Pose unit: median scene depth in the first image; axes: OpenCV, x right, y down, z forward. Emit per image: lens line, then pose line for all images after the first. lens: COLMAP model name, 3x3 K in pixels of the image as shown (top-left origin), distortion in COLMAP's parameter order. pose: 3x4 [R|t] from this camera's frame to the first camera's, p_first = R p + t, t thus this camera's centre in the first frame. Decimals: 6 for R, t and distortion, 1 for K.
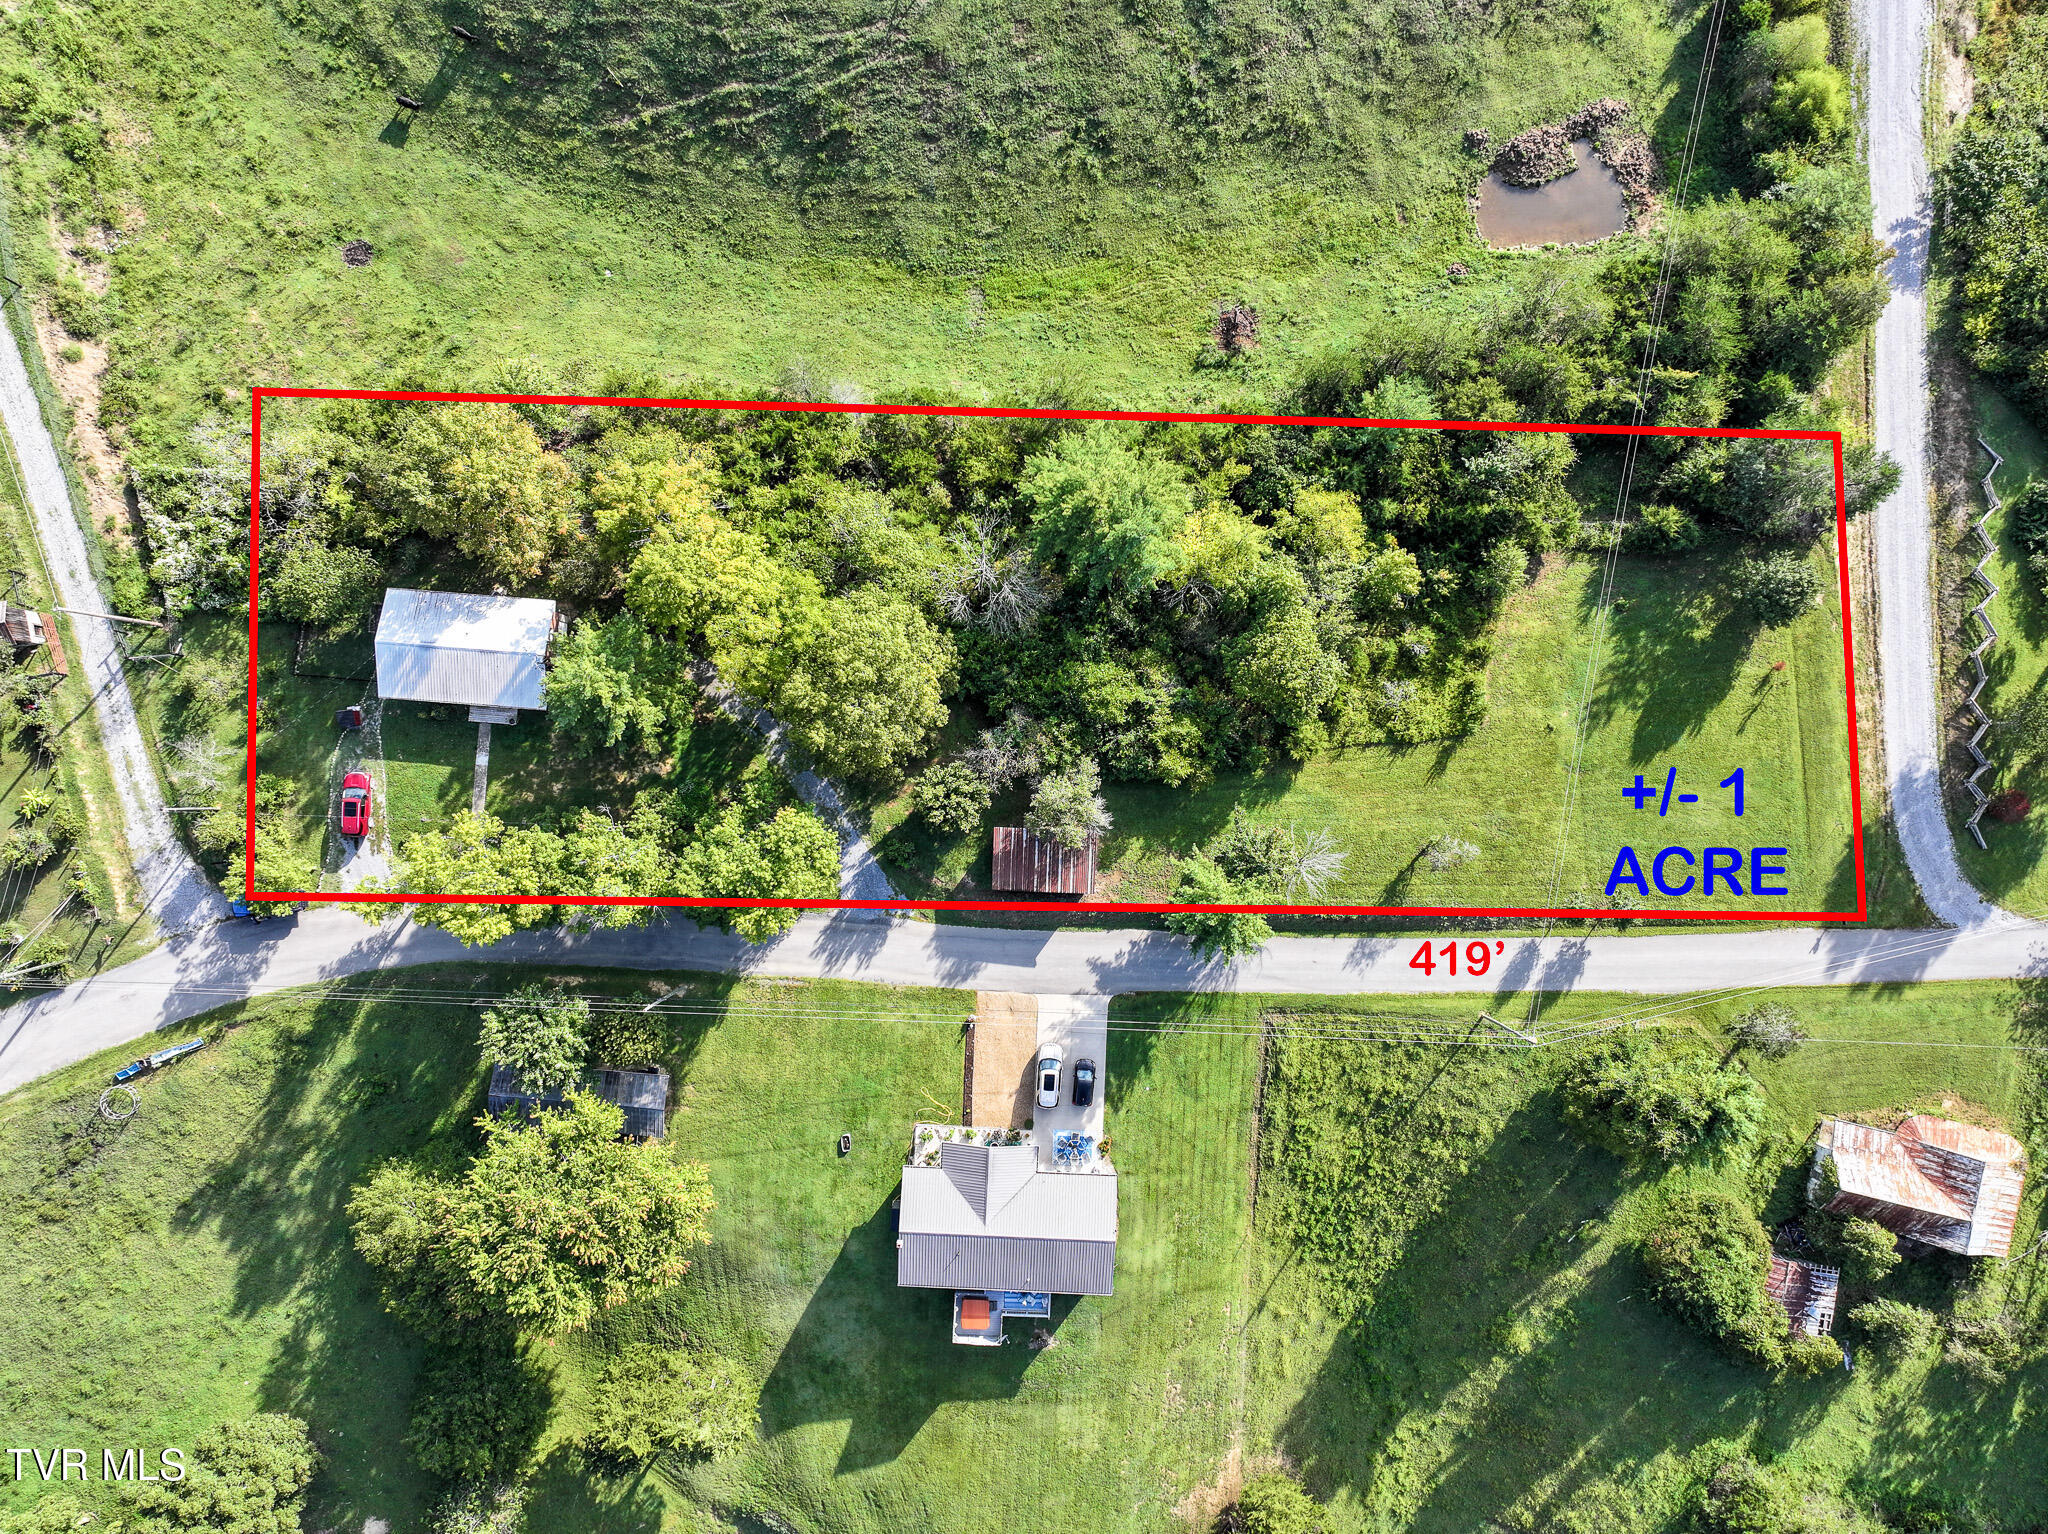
lens RADIAL K [[1463.3, 0, 1024.0], [0, 1463.3, 767.0], [0, 0, 1]] dist [0.005644, -0.000952]
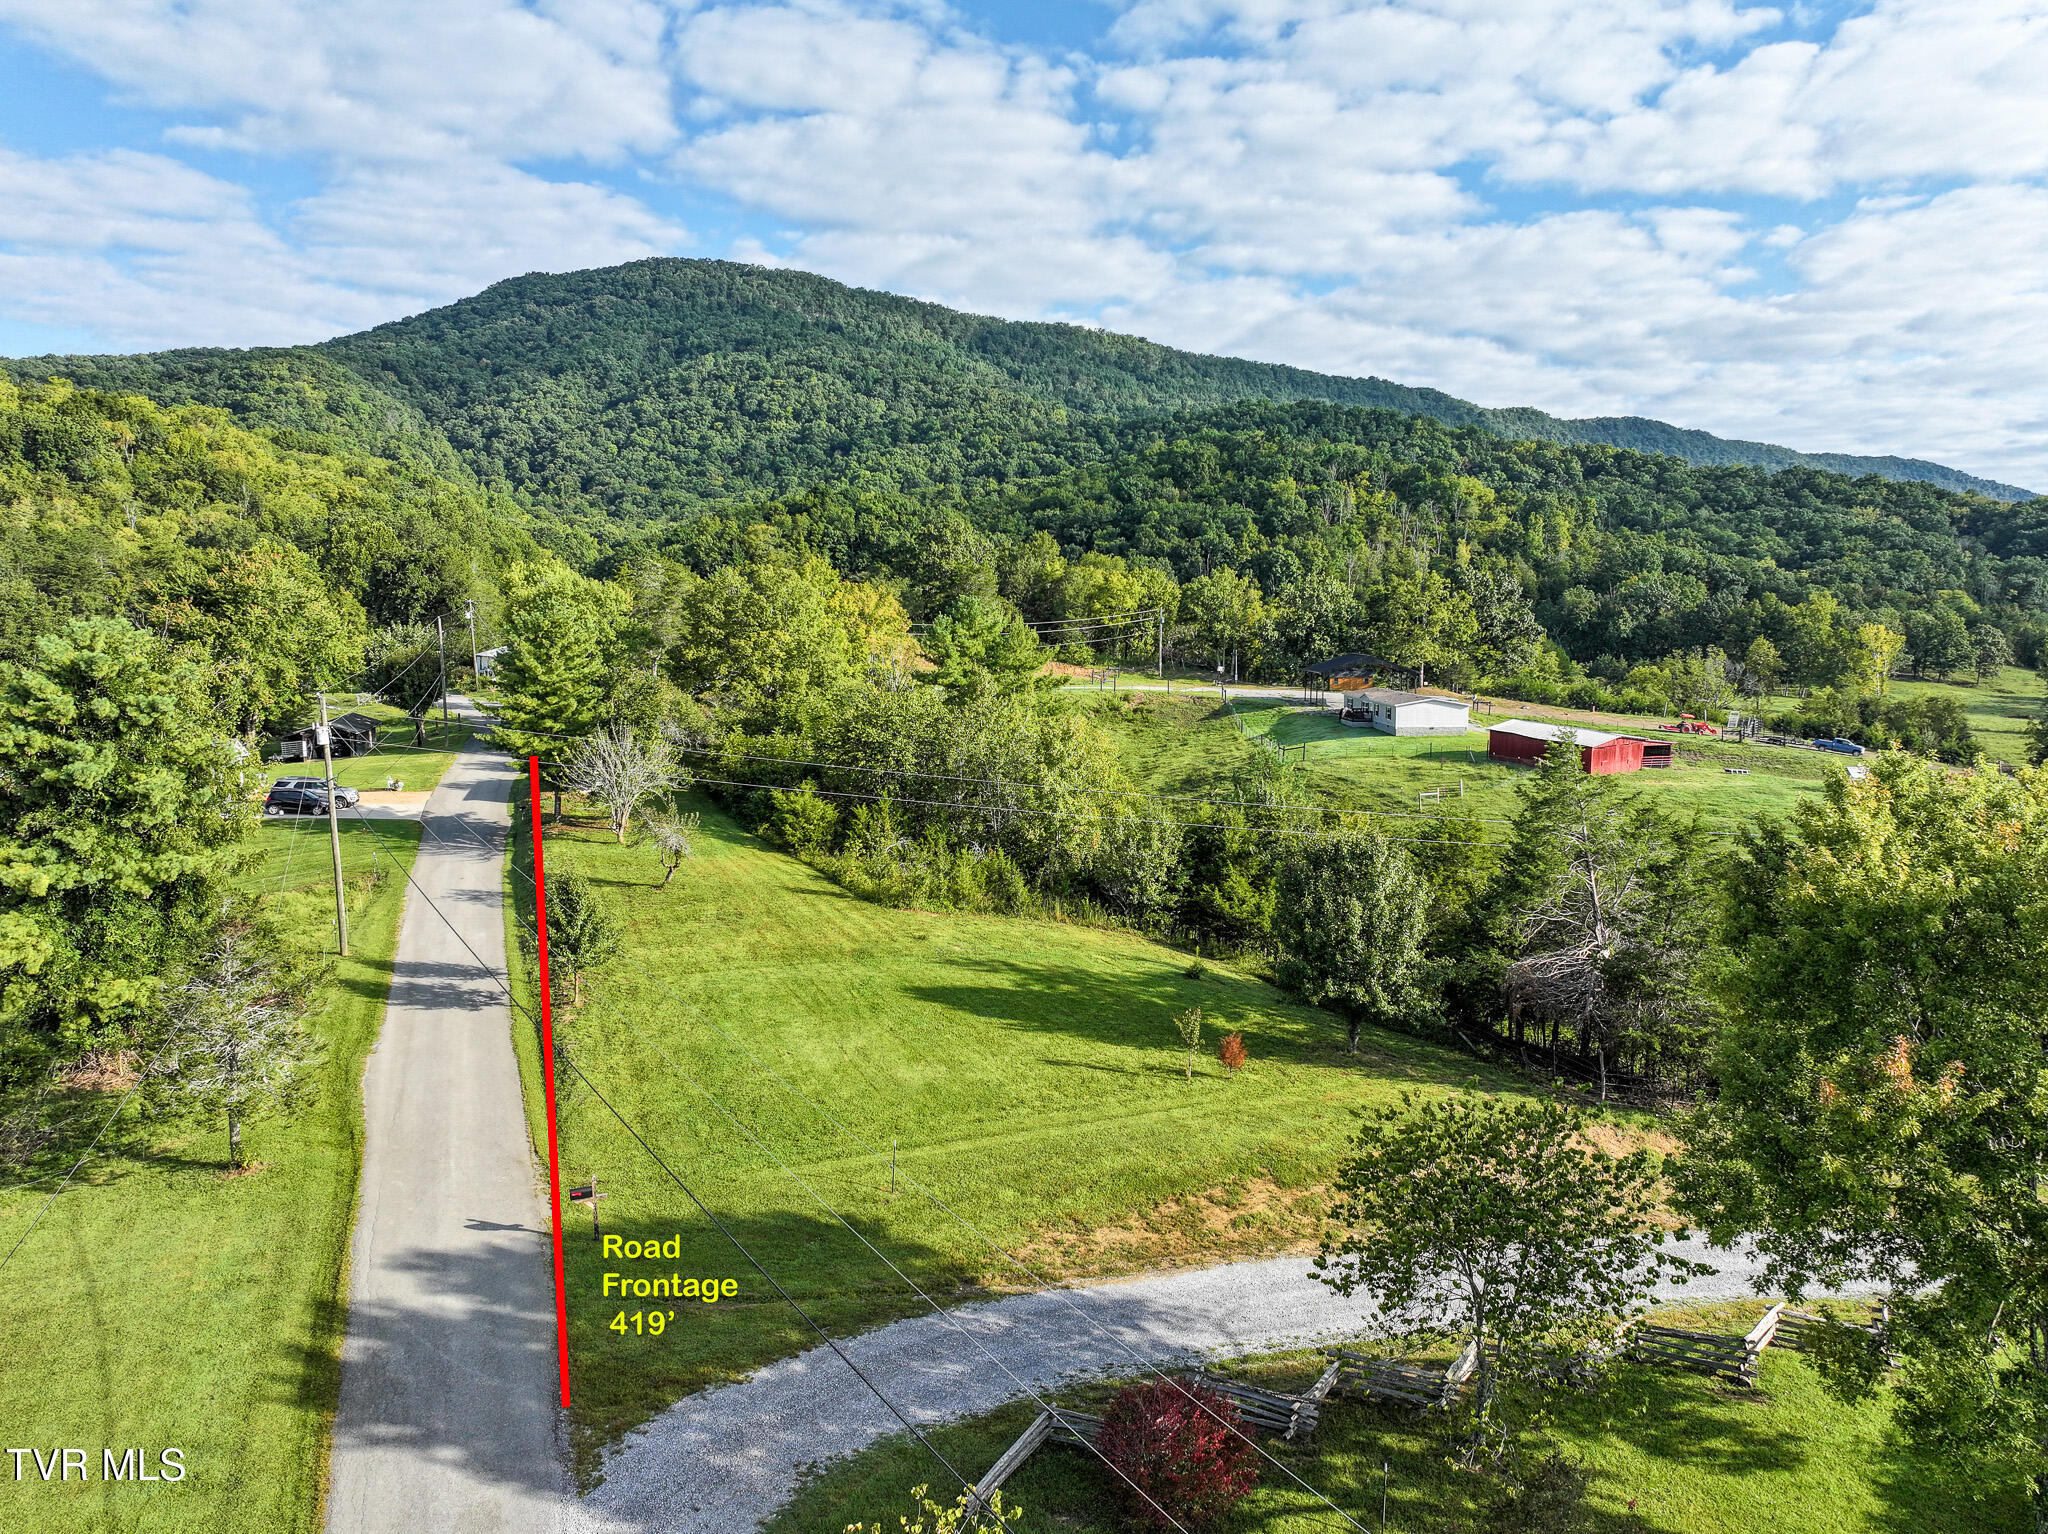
lens RADIAL K [[1435.2, 0, 1032.8], [0, 1435.2, 762.2], [0, 0, 1]] dist [-0.002761, 0.016652]
pose [[0.355646, 0.096621, -0.929613, 0.863016], [-0.934482, 0.053902, -0.351906, 0.118620], [0.016106, 0.993861, 0.109461, 0.883331]]
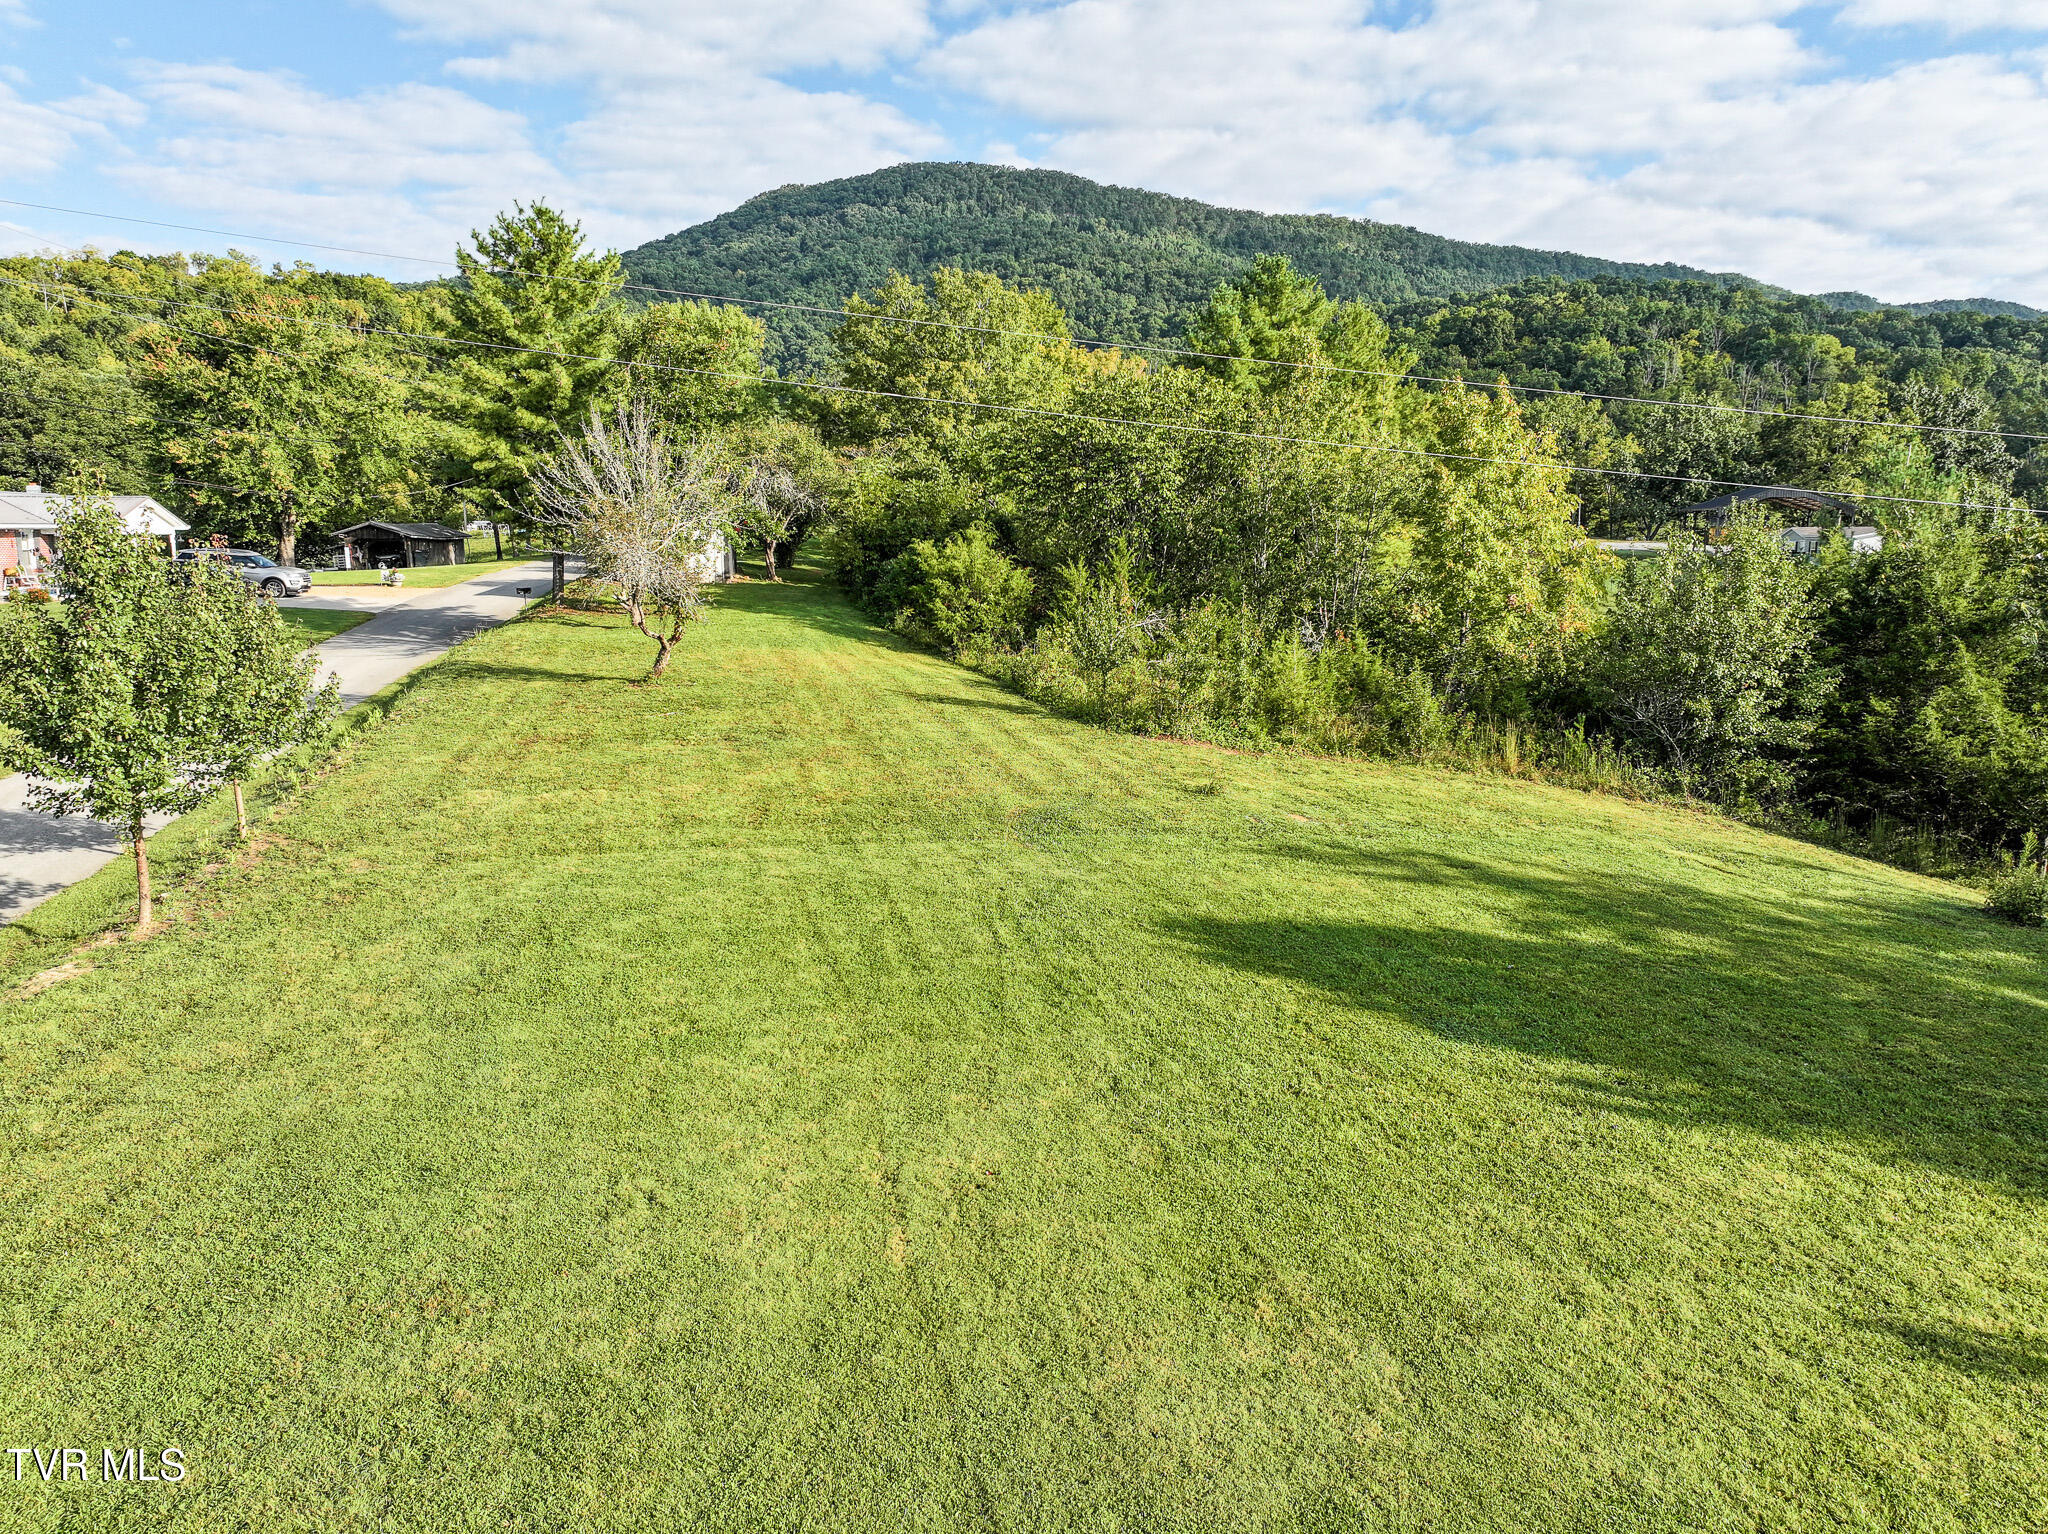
lens RADIAL K [[1435.2, 0, 1032.8], [0, 1435.2, 762.2], [0, 0, 1]] dist [-0.002761, 0.016652]
pose [[0.191879, 0.153979, -0.969264, 0.556557], [-0.981178, 0.051968, -0.185981, 0.036393], [0.021733, 0.986707, 0.161052, 0.967323]]
